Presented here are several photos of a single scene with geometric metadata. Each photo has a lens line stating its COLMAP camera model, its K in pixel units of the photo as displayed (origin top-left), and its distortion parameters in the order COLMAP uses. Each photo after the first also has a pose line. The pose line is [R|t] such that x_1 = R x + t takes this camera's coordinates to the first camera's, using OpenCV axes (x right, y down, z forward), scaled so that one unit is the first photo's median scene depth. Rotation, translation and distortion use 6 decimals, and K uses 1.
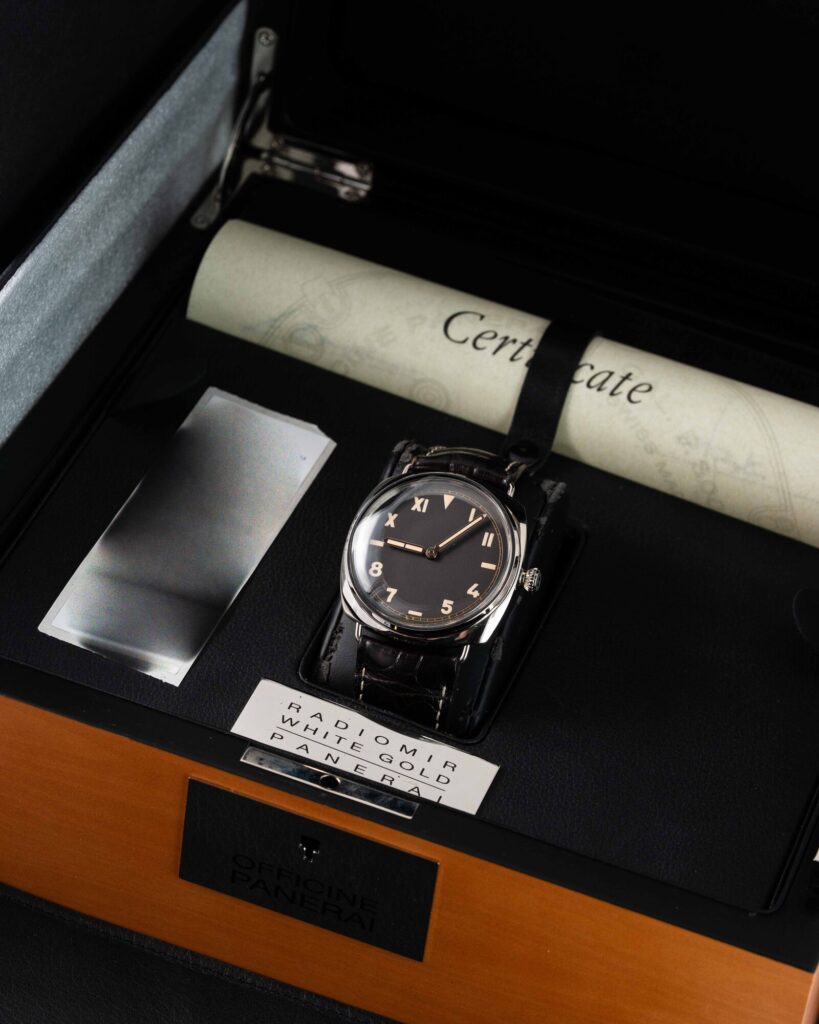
lens RADIAL K [[3780.0, 0, 409.5], [0, 3780.0, 512.0], [0, 0, 1]] dist [-0.211586, 4.568222]
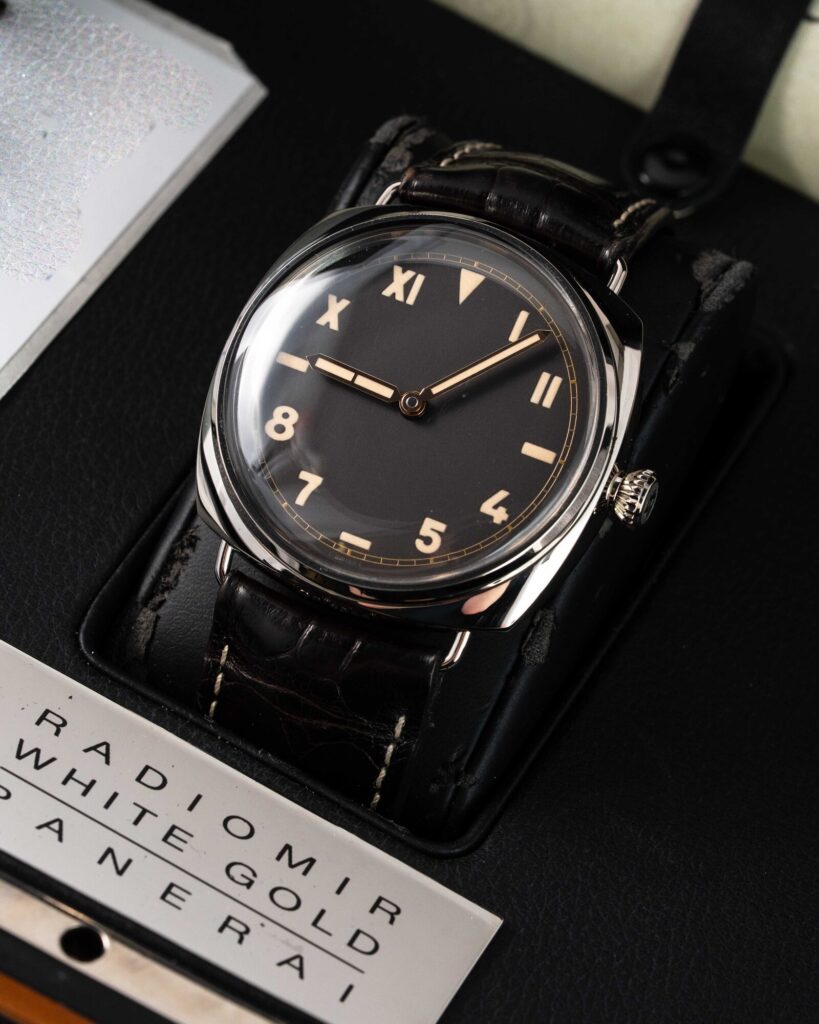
lens RADIAL K [[4722.0, 0, 409.5], [0, 4722.0, 512.0], [0, 0, 1]] dist [0.034885, 3.663442]
pose [[0.990693, 0.128318, -0.045405, 0.031486], [-0.121297, 0.983633, 0.133245, -0.048760], [0.061760, -0.126497, 0.990043, 0.463920]]
